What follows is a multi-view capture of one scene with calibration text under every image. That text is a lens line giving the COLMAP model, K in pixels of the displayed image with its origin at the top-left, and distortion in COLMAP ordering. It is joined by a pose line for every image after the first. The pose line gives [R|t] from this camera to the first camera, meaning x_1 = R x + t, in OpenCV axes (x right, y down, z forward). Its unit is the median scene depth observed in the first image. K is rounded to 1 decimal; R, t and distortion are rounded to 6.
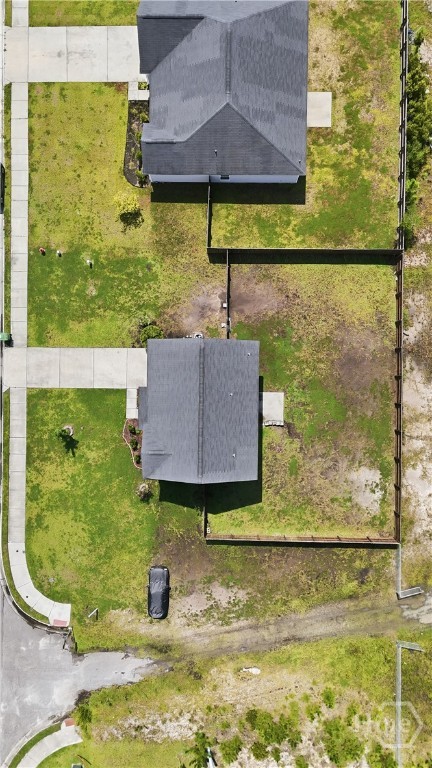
lens RADIAL K [[562.8, 0, 215.6], [0, 562.8, 379.2], [0, 0, 1]] dist [0.065676, -0.056978]
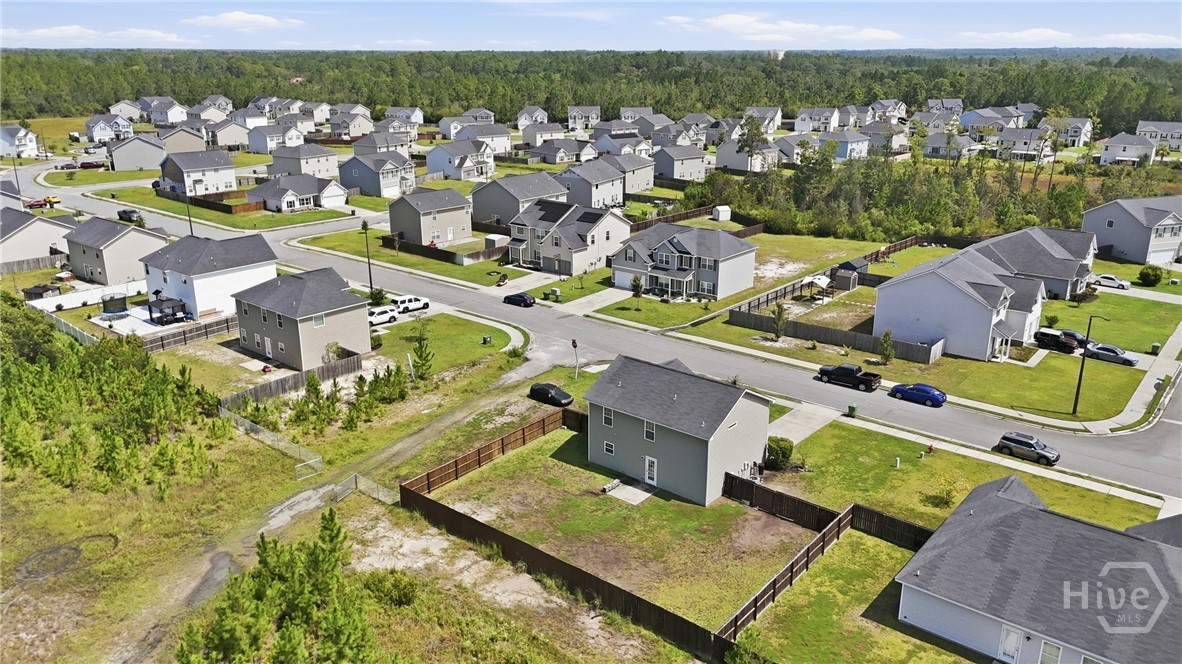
lens RADIAL K [[866.2, 0, 585.3], [0, 866.2, 325.2], [0, 0, 1]] dist [0.065676, -0.056978]
pose [[-0.634918, 0.246867, -0.732076, 0.965387], [-0.772509, -0.190089, 0.605884, -0.590960], [0.010413, 0.950223, 0.311398, 0.389642]]
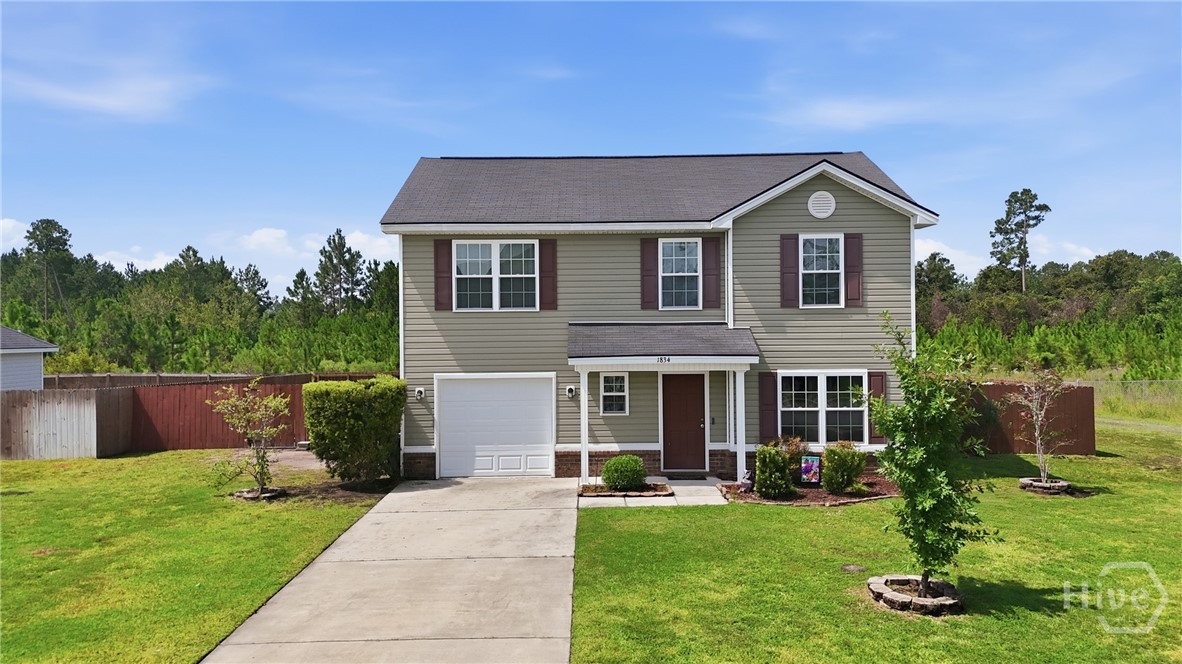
lens RADIAL K [[866.2, 0, 589.1], [0, 866.2, 332.3], [0, 0, 1]] dist [0.065676, -0.056978]
pose [[-0.012089, 0.017069, 0.999781, -0.454670], [0.999860, -0.011394, 0.012285, 0.017848], [0.011601, 0.999789, -0.016929, 0.938825]]
